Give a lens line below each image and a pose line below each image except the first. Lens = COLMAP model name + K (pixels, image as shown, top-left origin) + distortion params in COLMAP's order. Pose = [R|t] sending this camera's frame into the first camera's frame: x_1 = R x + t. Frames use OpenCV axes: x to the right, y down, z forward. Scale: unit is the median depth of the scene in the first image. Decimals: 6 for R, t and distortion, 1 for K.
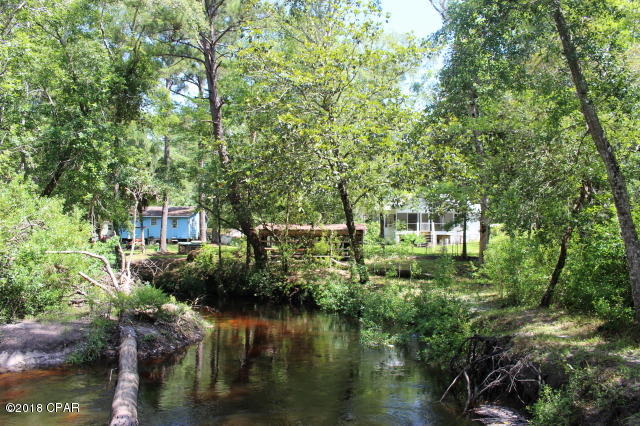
lens RADIAL K [[522.4, 0, 320.1], [0, 522.4, 212.4], [0, 0, 1]] dist [-0.106152, 0.018143]
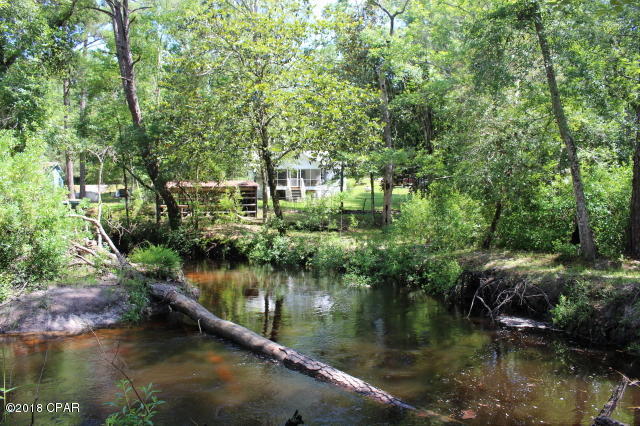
lens RADIAL K [[522.4, 0, 320.3], [0, 522.4, 210.8], [0, 0, 1]] dist [-0.106152, 0.018143]
pose [[0.947219, -0.022725, 0.319782, -0.165642], [-0.004869, 0.996350, 0.085225, -0.009150], [-0.320552, -0.082283, 0.943650, -0.044906]]
